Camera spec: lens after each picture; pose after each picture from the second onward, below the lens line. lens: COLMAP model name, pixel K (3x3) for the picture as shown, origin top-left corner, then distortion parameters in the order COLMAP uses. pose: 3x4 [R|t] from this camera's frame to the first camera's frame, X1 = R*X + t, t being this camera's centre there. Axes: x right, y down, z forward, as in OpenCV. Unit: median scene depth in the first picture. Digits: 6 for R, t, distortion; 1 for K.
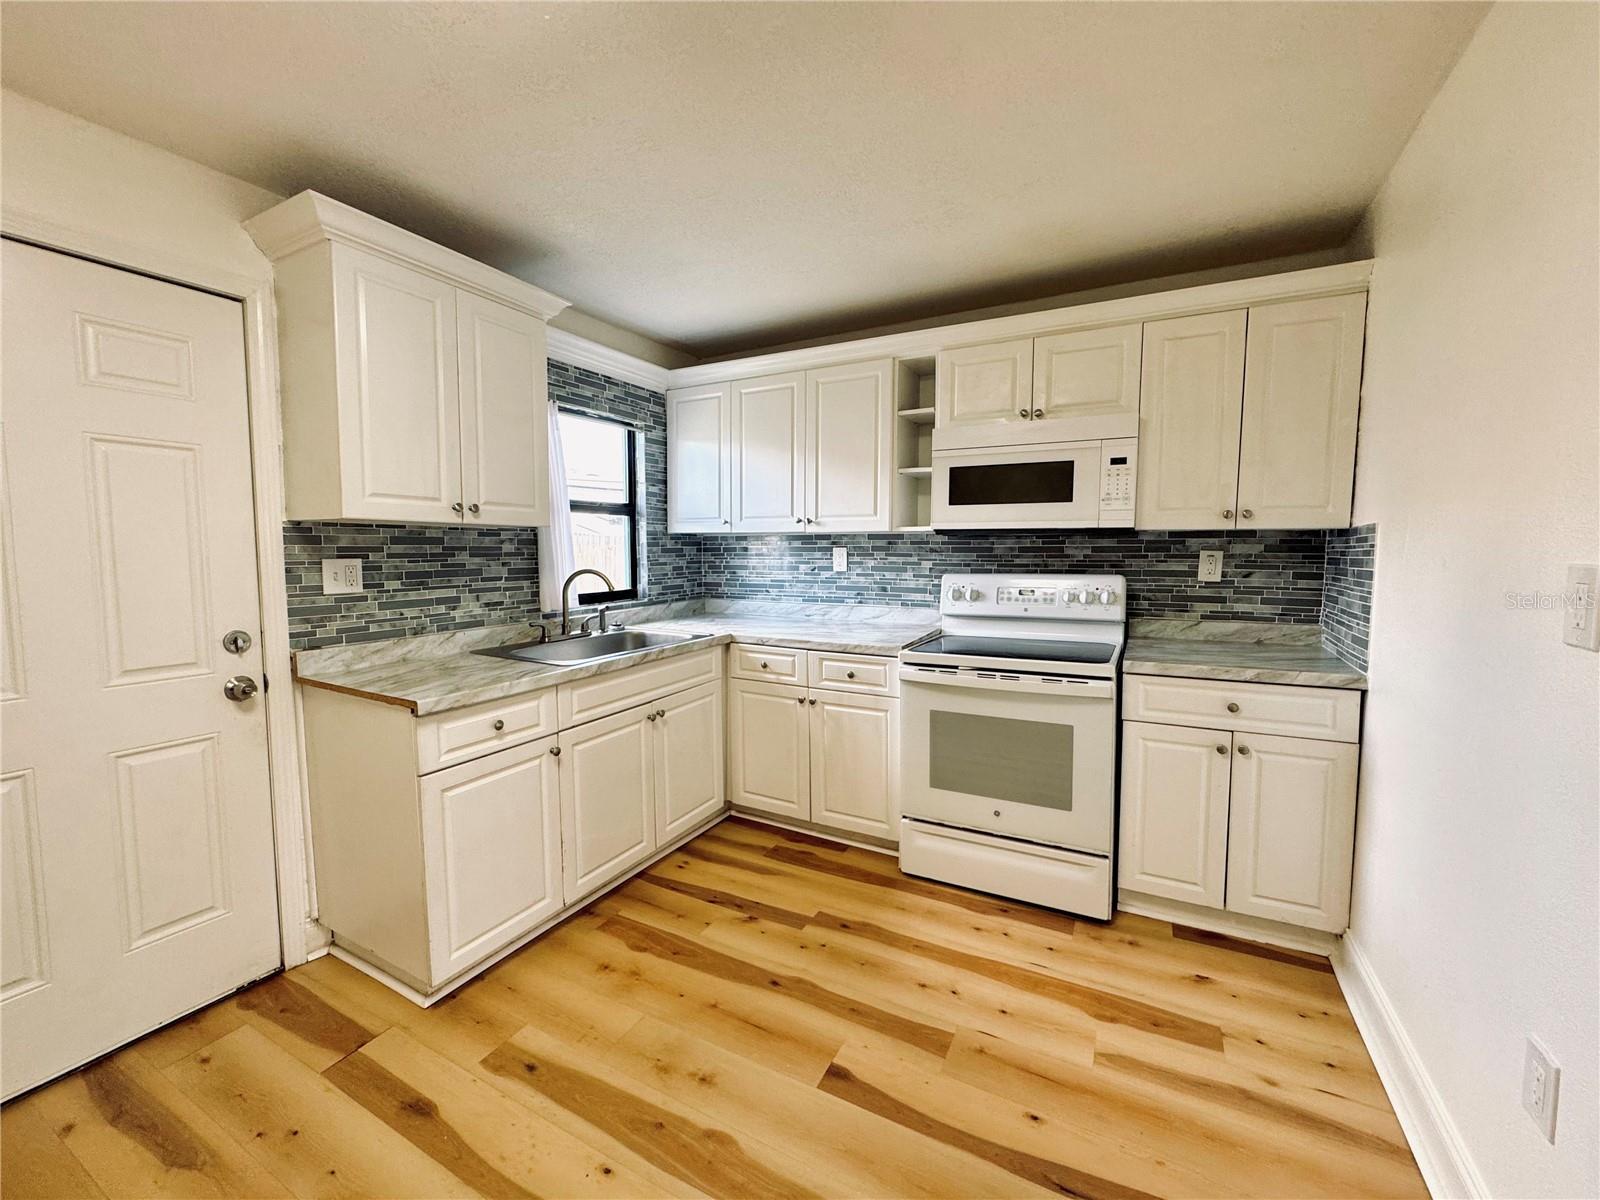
lens RADIAL K [[640.5, 0, 801.5], [0, 640.5, 594.9], [0, 0, 1]] dist [-0.002475, 0.000313]
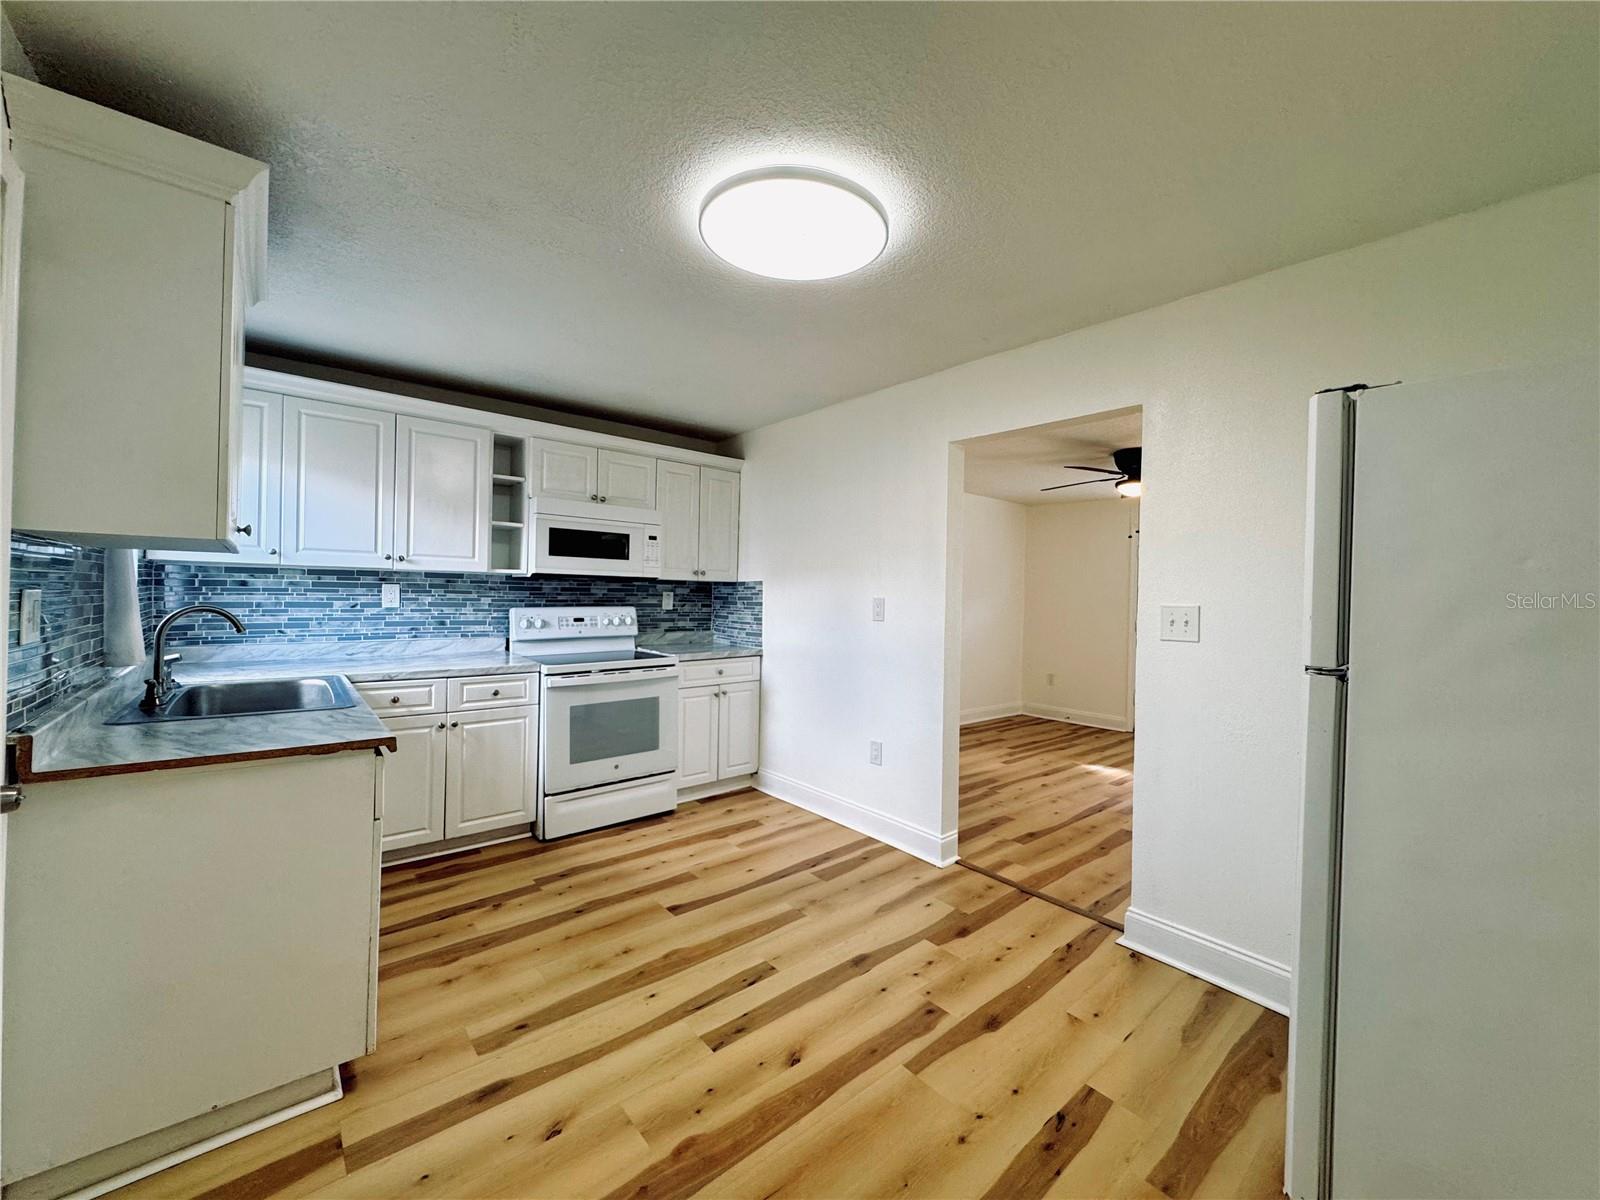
lens RADIAL K [[640.5, 0, 801.5], [0, 640.5, 594.9], [0, 0, 1]] dist [-0.002475, 0.000313]
pose [[0.365360, 0.007468, 0.930836, -0.879804], [0.050971, 0.998307, -0.028015, 0.006456], [-0.929470, 0.057681, 0.364361, 0.034412]]
